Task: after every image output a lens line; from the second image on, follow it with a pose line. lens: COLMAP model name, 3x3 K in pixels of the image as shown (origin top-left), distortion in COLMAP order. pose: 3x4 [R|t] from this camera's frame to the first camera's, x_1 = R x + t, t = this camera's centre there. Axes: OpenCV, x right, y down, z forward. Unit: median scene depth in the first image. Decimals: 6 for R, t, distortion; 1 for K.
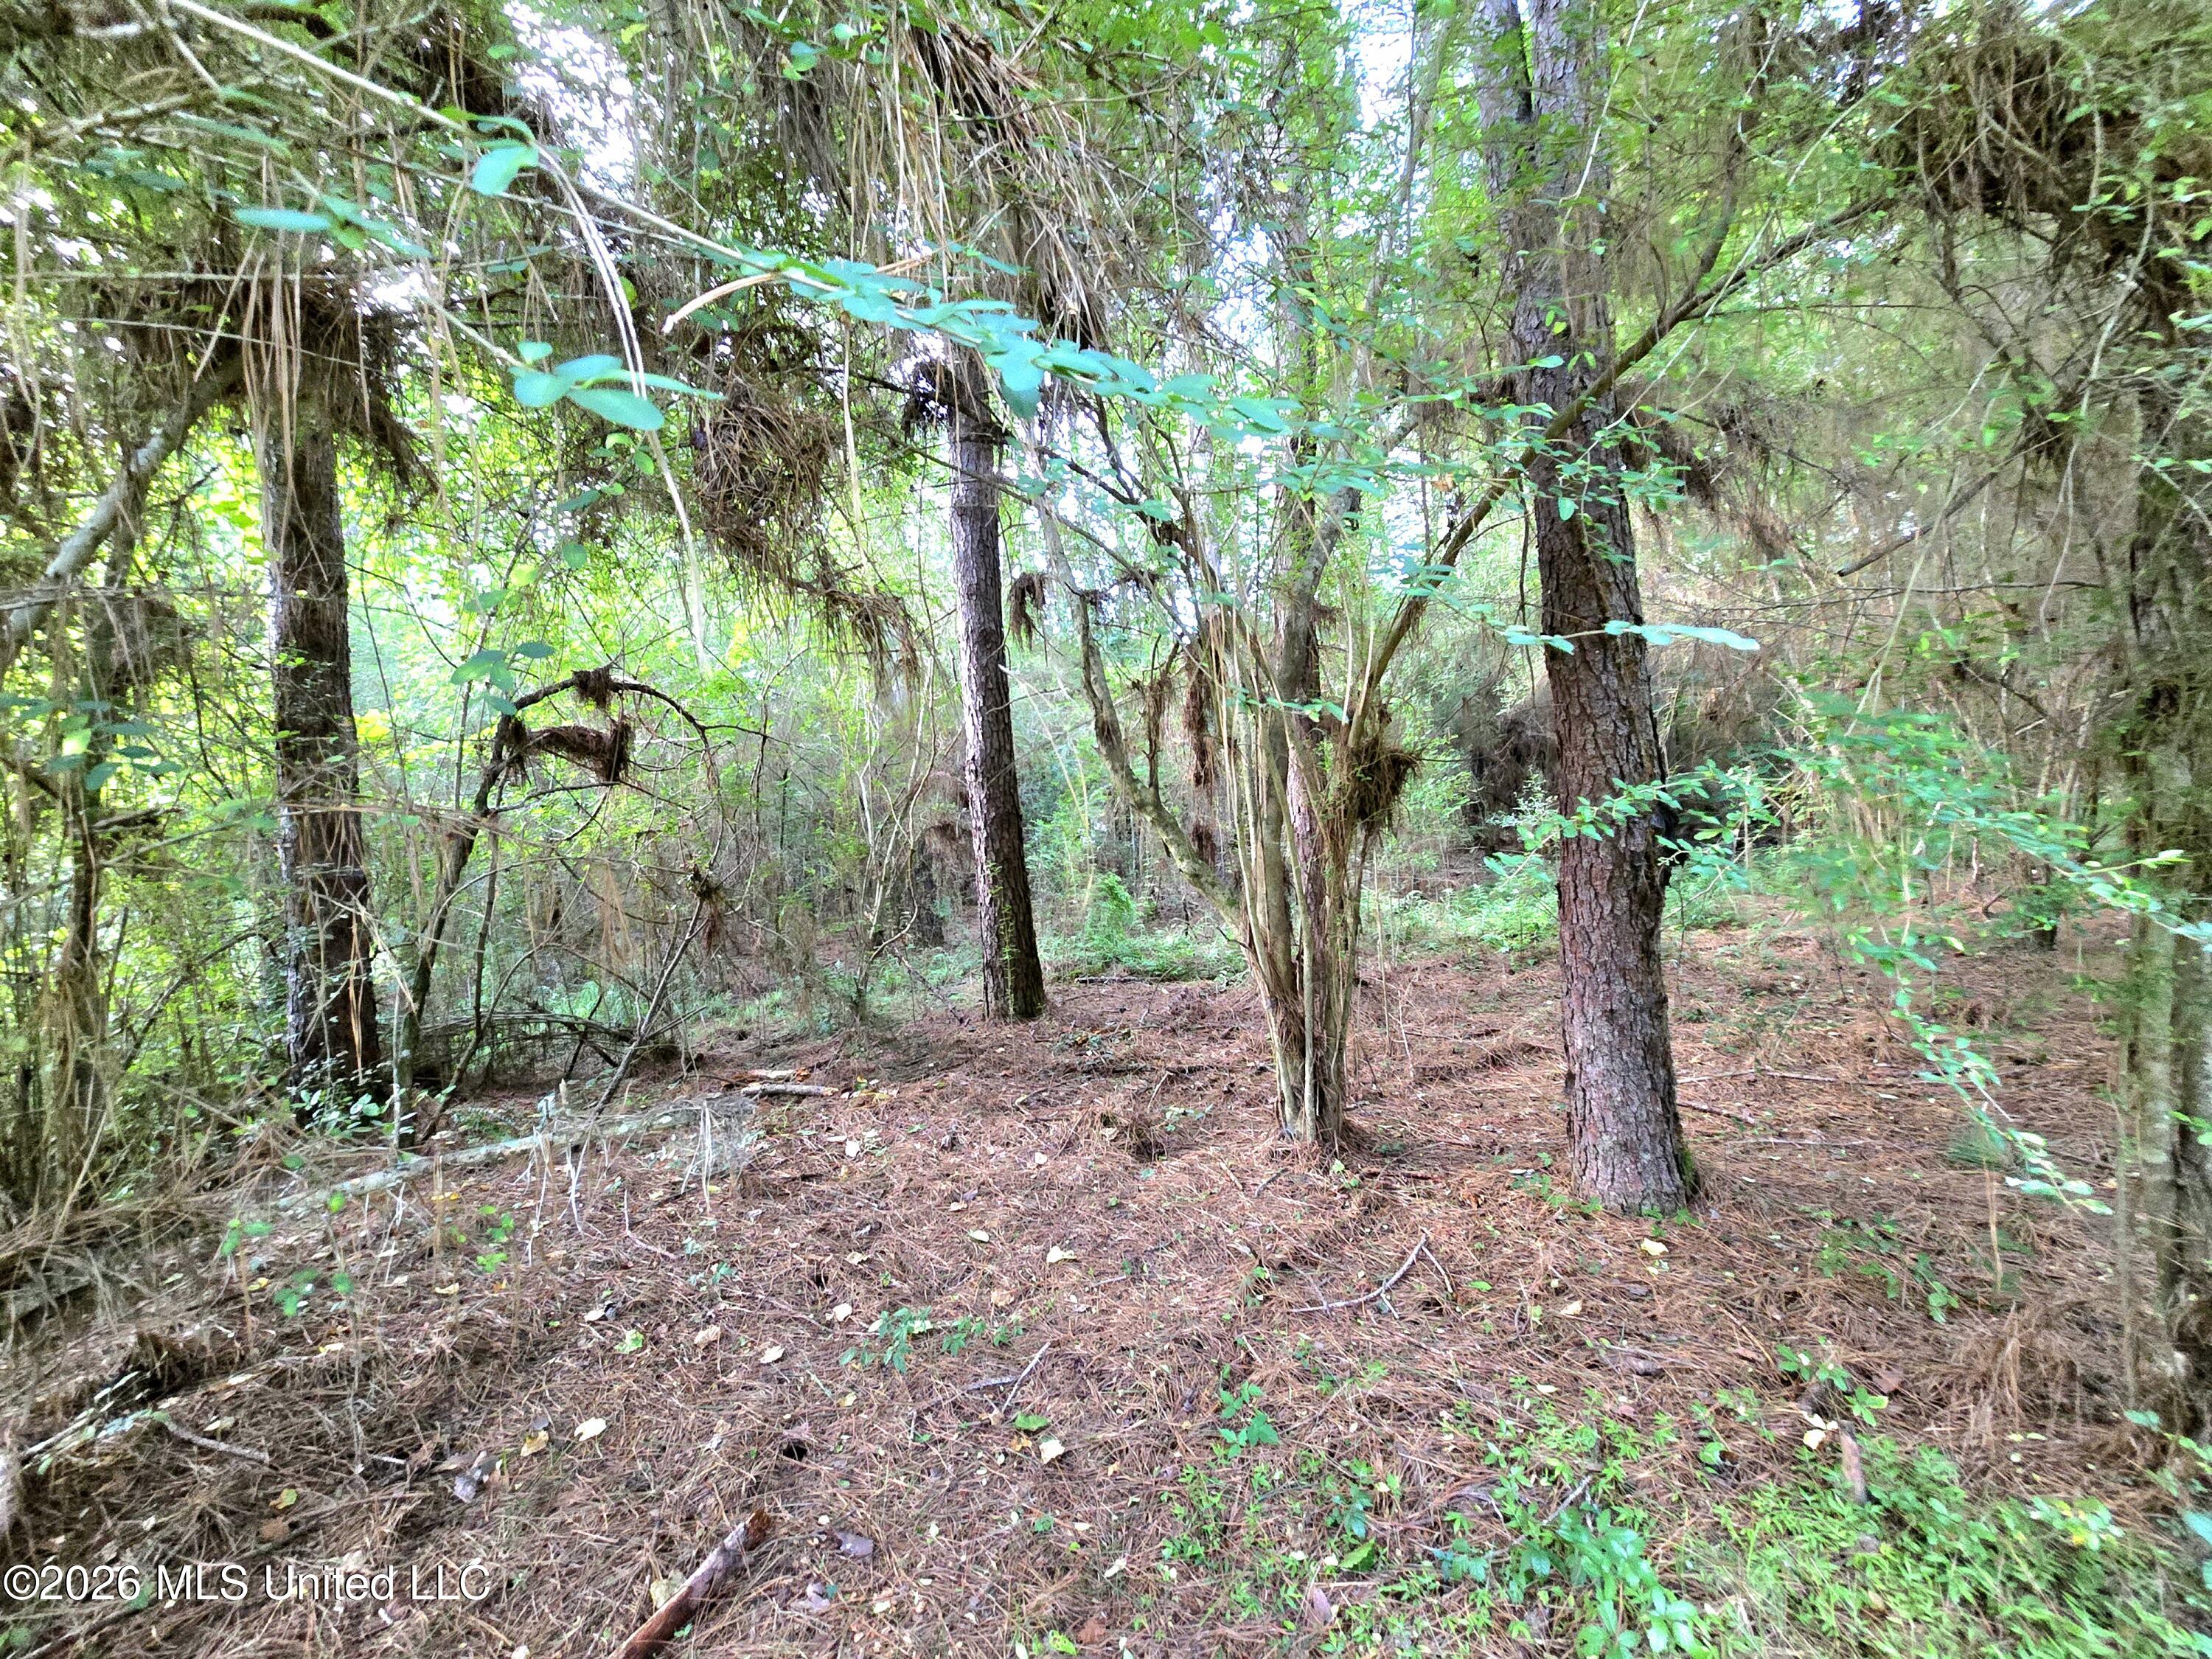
lens RADIAL K [[904.7, 0, 1103.2], [0, 904.7, 820.9], [0, 0, 1]] dist [-0.009219, 0.002305]
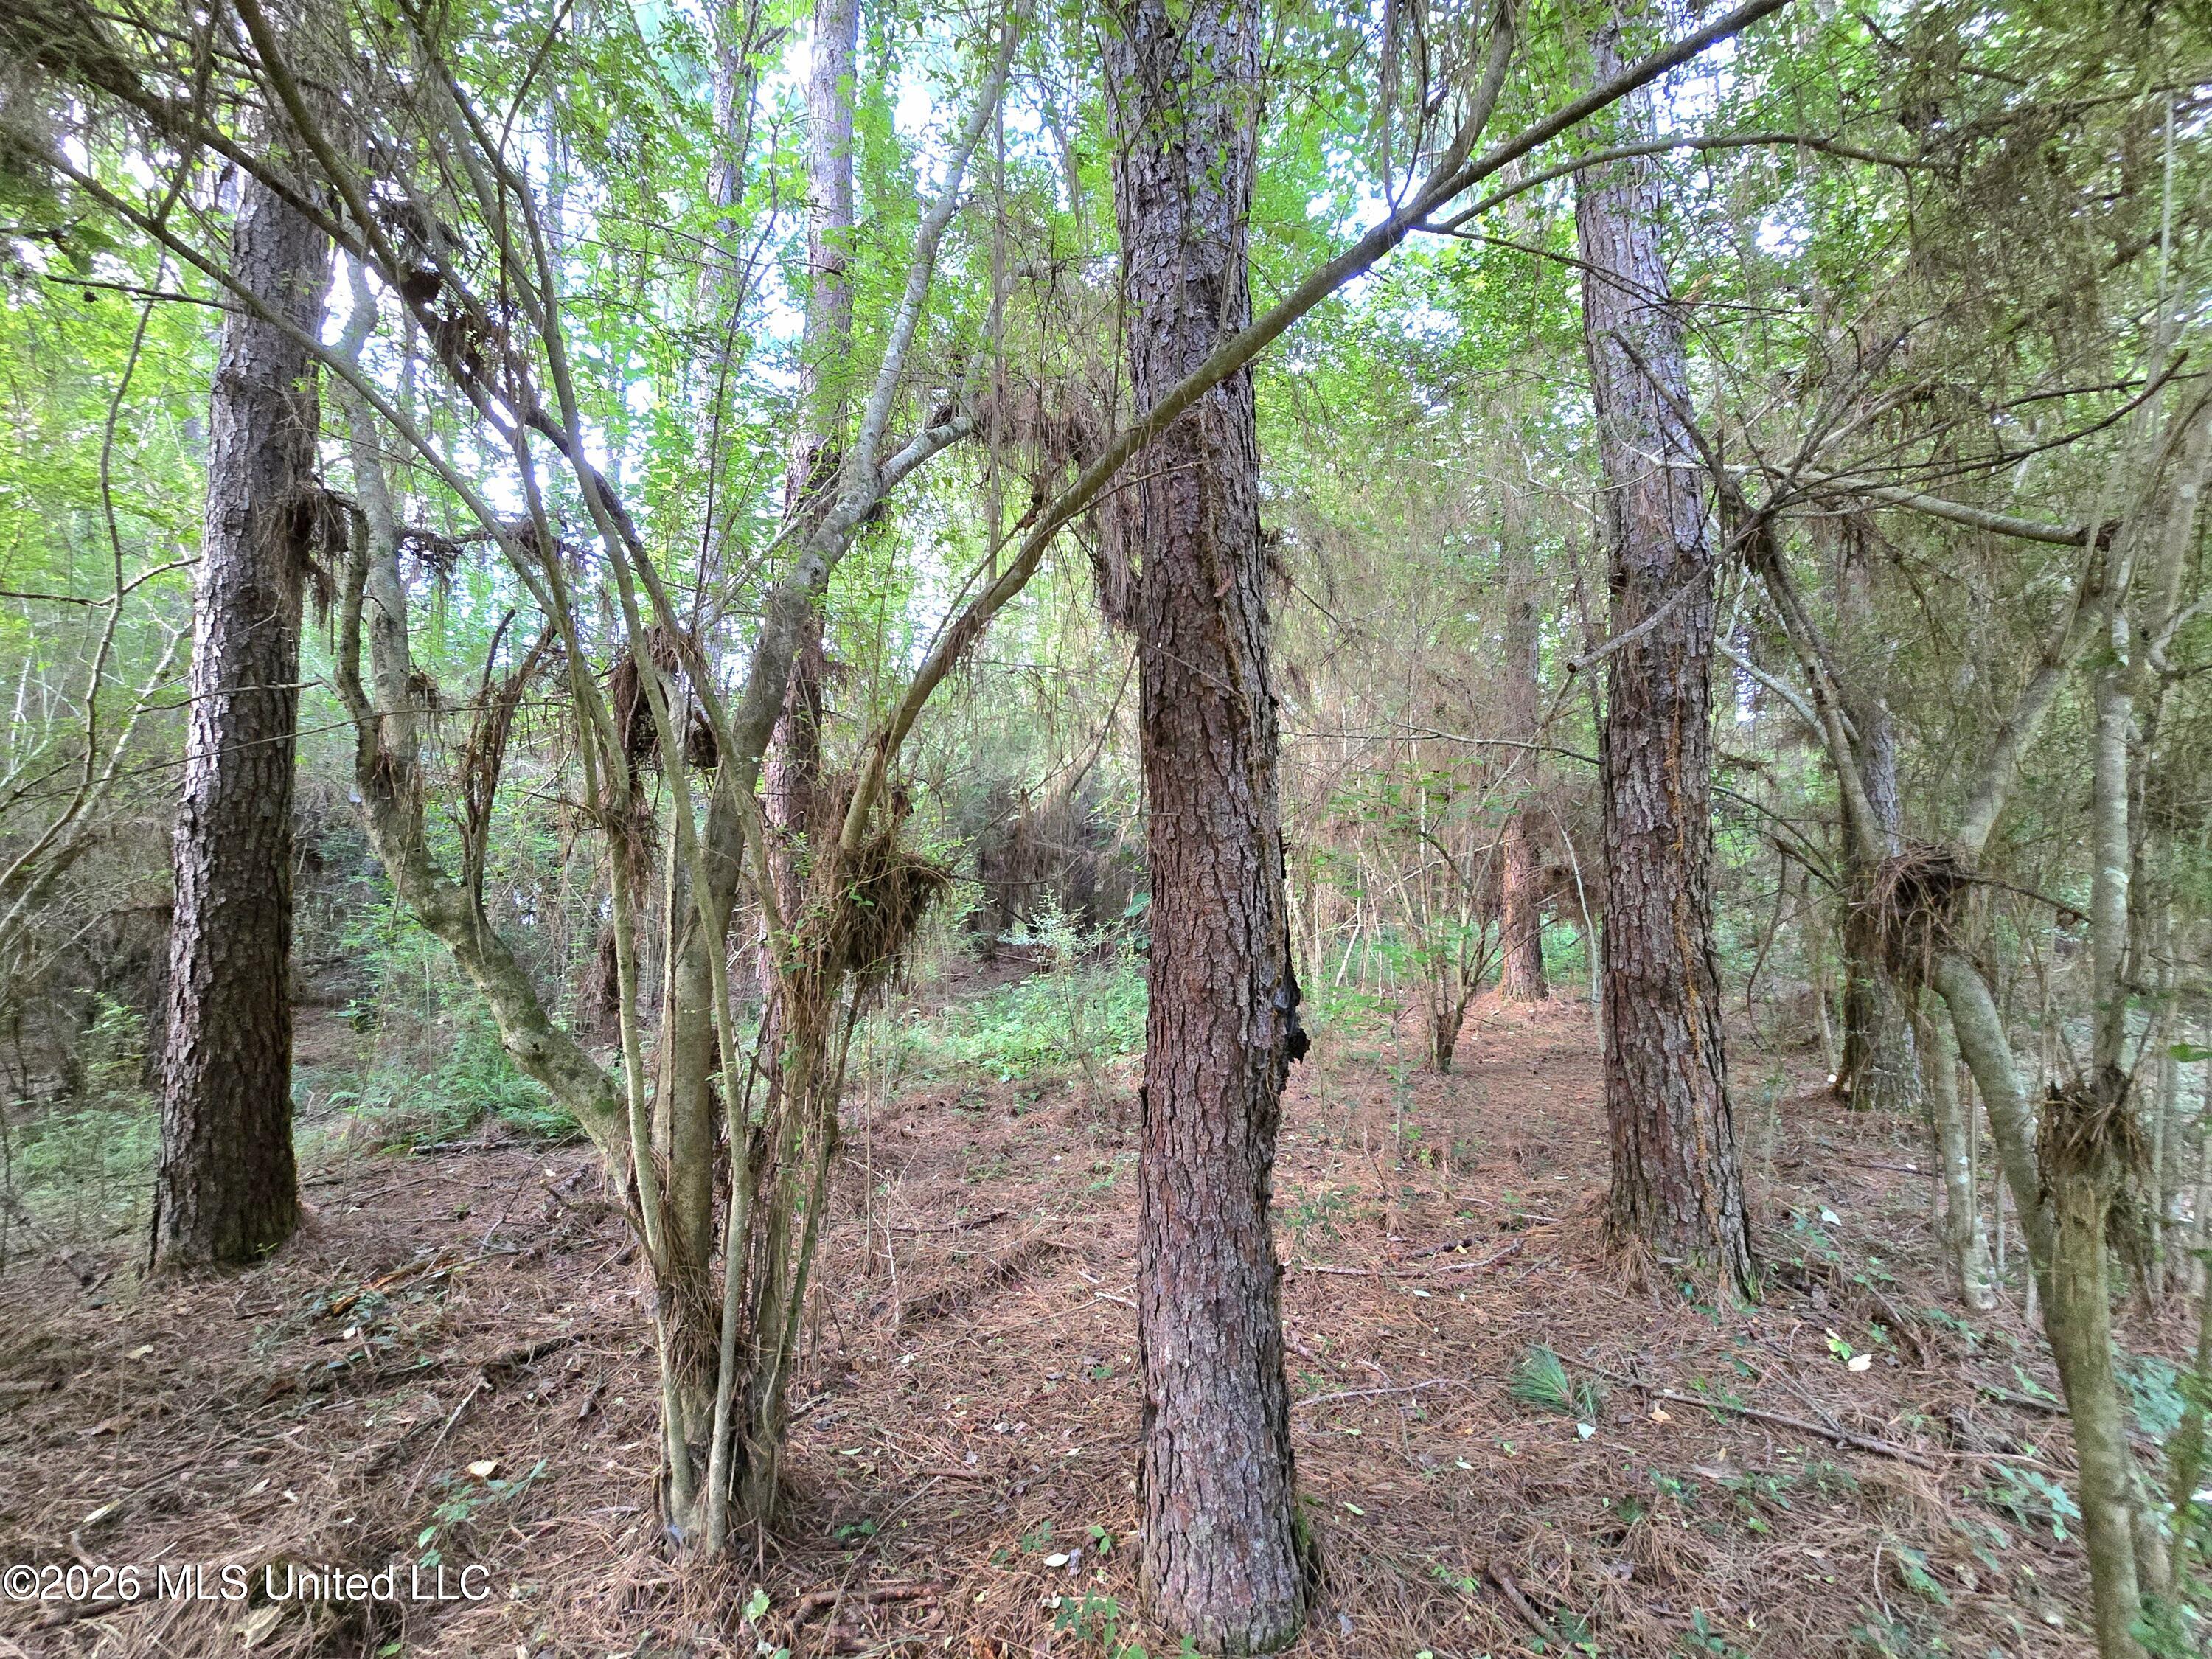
lens RADIAL K [[904.7, 0, 1103.2], [0, 904.7, 820.9], [0, 0, 1]] dist [-0.009219, 0.002305]
pose [[0.857460, 0.103582, 0.504016, 0.108166], [-0.053643, 0.992186, -0.112647, -0.037708], [-0.511746, 0.069553, 0.856317, 0.365600]]
